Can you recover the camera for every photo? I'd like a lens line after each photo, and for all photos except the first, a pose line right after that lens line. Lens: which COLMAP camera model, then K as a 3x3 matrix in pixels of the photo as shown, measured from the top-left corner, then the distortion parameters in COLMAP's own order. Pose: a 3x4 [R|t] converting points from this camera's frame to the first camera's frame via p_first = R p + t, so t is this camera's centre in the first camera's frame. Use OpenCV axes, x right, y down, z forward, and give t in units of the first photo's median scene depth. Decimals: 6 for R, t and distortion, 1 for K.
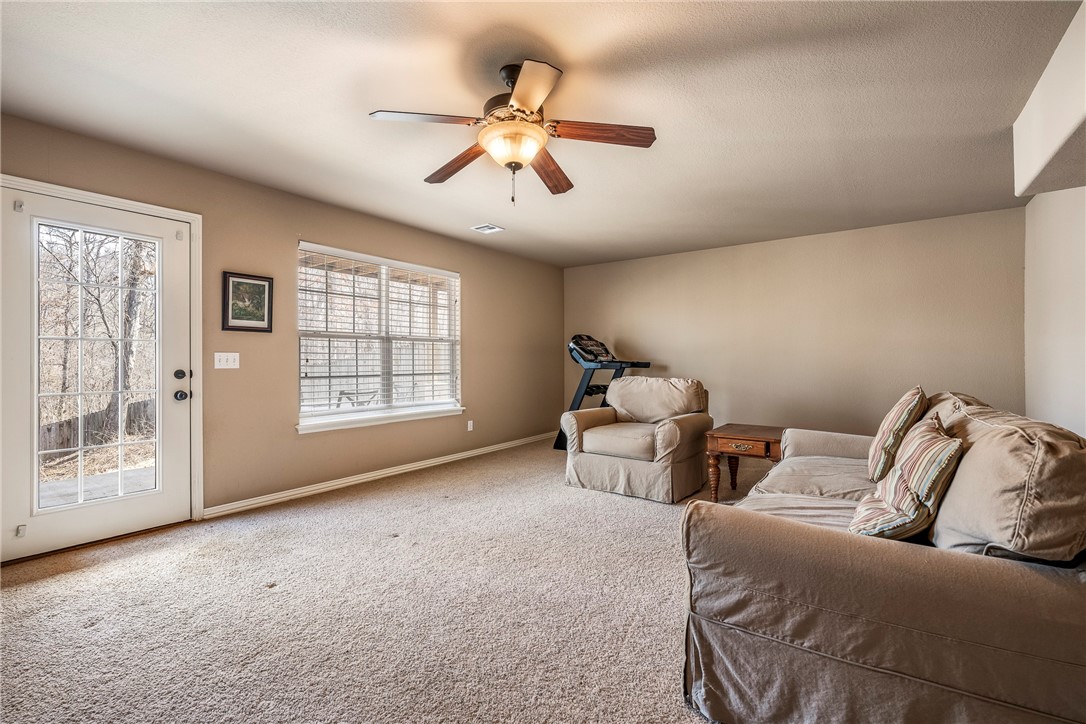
lens RADIAL K [[483.6, 0, 542.5], [0, 483.6, 362.0], [0, 0, 1]] dist [0.002661, 0.000469]
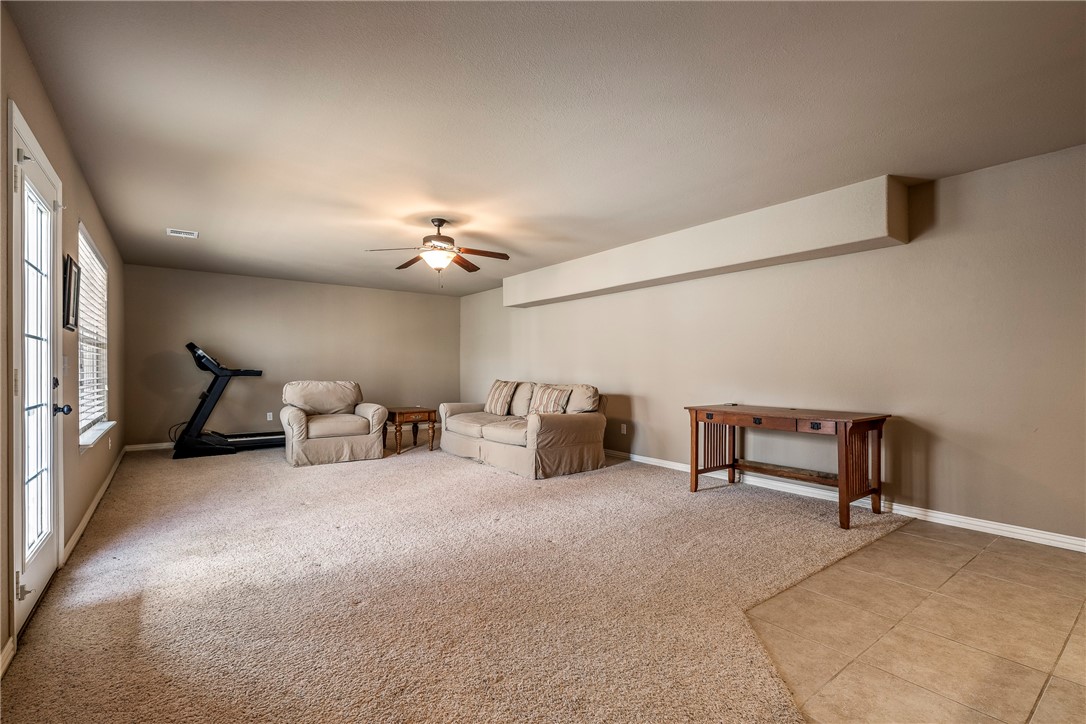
lens RADIAL K [[483.6, 0, 546.3], [0, 483.6, 366.5], [0, 0, 1]] dist [0.002661, 0.000469]
pose [[0.303986, 0.007625, 0.952646, -1.388932], [-0.001961, 0.999971, -0.007378, 0.000767], [-0.952674, 0.000375, 0.303993, -0.008414]]
